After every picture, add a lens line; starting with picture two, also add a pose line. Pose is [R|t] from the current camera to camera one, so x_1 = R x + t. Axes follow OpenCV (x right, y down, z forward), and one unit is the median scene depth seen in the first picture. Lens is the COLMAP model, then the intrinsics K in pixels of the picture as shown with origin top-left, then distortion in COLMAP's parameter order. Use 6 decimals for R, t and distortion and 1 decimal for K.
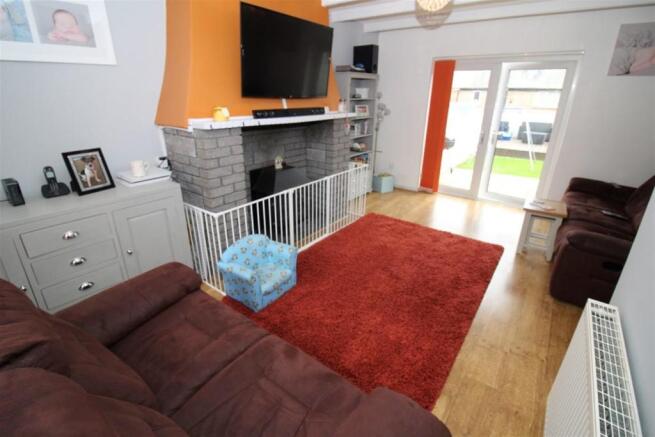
lens RADIAL K [[305.5, 0, 326.8], [0, 305.5, 209.3], [0, 0, 1]] dist [-0.016376, -0.001123]
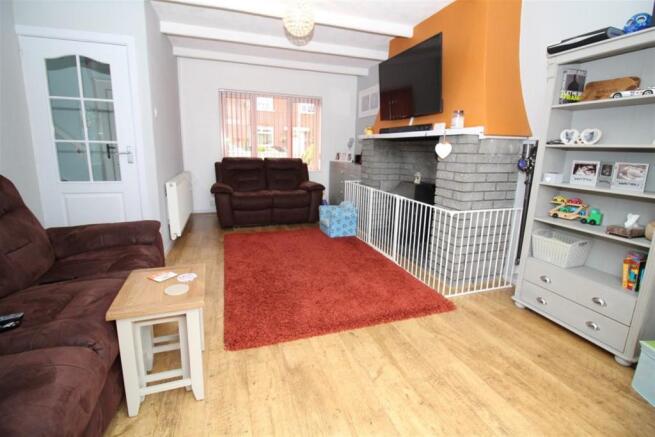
lens RADIAL K [[305.5, 0, 326.8], [0, 305.5, 209.3], [0, 0, 1]] dist [-0.016376, -0.001123]
pose [[-0.568918, 0.147561, -0.809048, 0.882768], [-0.305511, 0.875448, 0.374505, -0.350013], [0.763541, 0.460235, -0.452977, 1.271463]]
